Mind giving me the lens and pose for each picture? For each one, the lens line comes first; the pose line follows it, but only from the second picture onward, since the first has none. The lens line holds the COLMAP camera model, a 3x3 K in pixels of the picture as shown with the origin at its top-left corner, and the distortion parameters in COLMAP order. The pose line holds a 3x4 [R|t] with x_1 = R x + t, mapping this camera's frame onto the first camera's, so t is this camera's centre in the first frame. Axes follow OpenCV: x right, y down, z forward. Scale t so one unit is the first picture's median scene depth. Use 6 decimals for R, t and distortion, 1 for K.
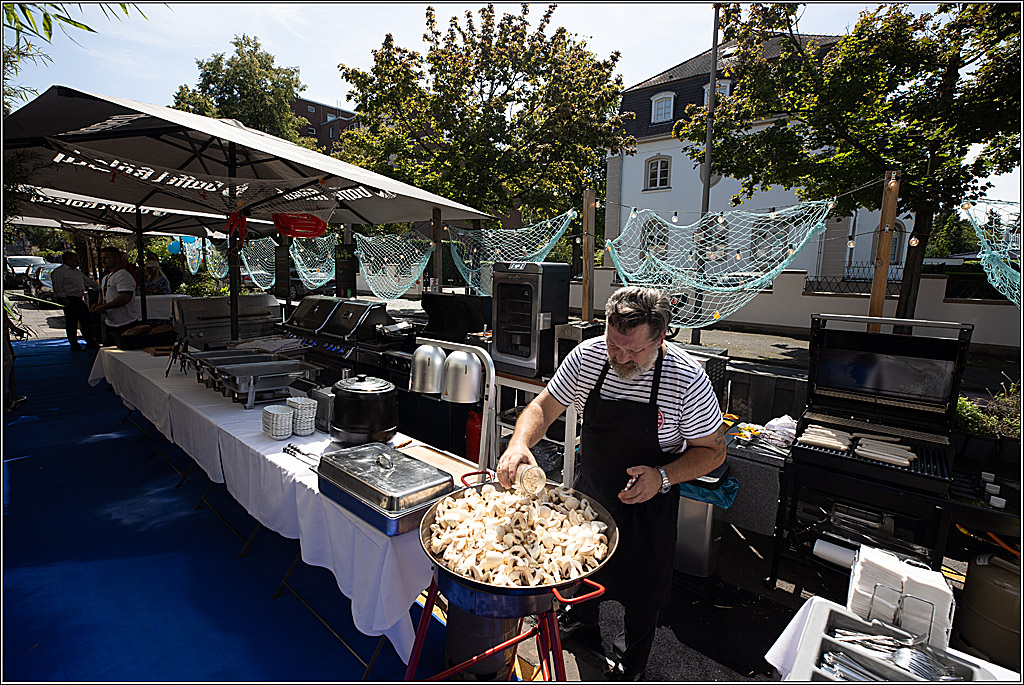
lens RADIAL K [[462.8, 0, 512.0], [0, 462.8, 342.5], [0, 0, 1]] dist [-0.049939, 0.014555]
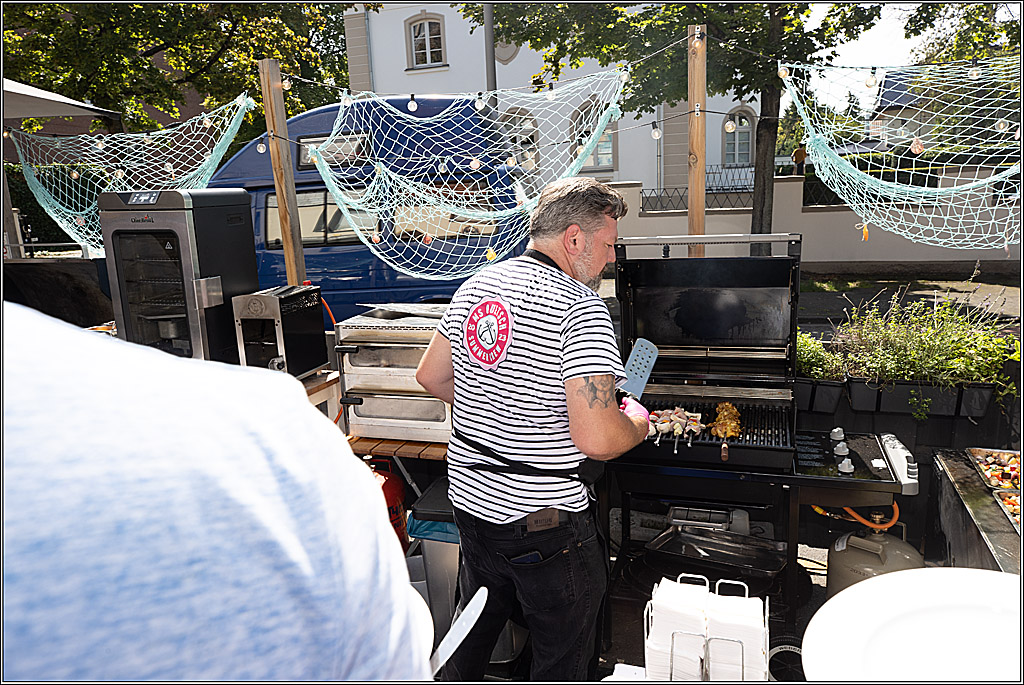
lens RADIAL K [[727.4, 0, 512.0], [0, 727.4, 342.5], [0, 0, 1]] dist [0.009390, 0.001417]
pose [[0.925096, -0.130514, 0.356600, 0.067887], [0.117649, 0.991381, 0.057636, 0.005426], [-0.361048, -0.011365, 0.932478, 0.022223]]
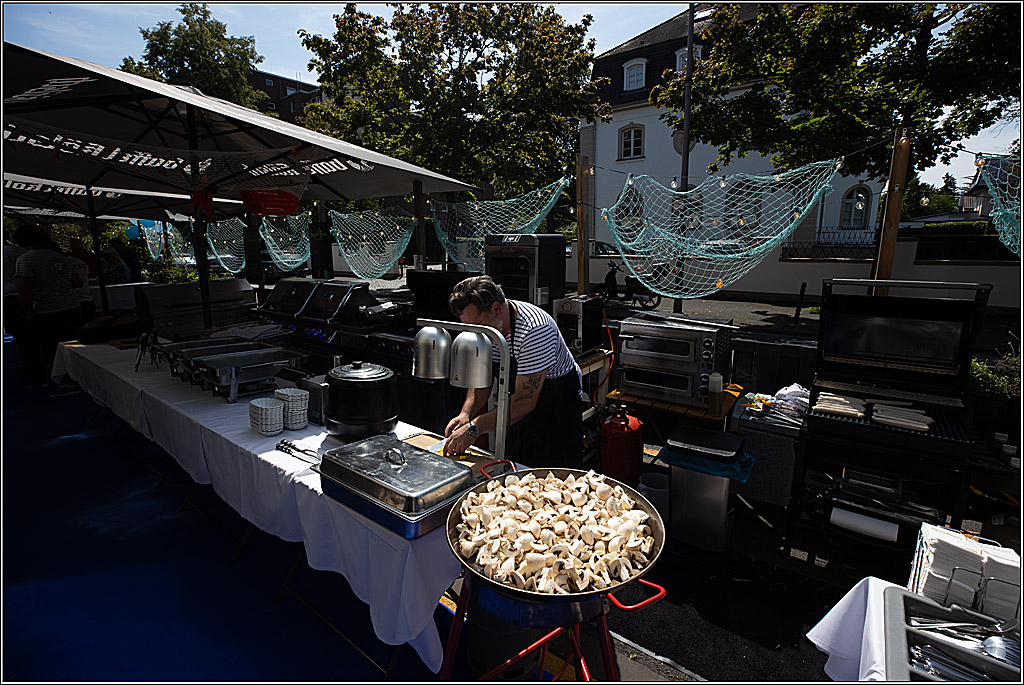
lens RADIAL K [[461.7, 0, 512.0], [0, 461.7, 342.5], [0, 0, 1]] dist [-0.050688, 0.014442]
pose [[0.997929, -0.040587, 0.049896, -0.034083], [0.037913, 0.997853, 0.053407, -0.002656], [-0.051956, -0.051405, 0.997325, 0.038688]]
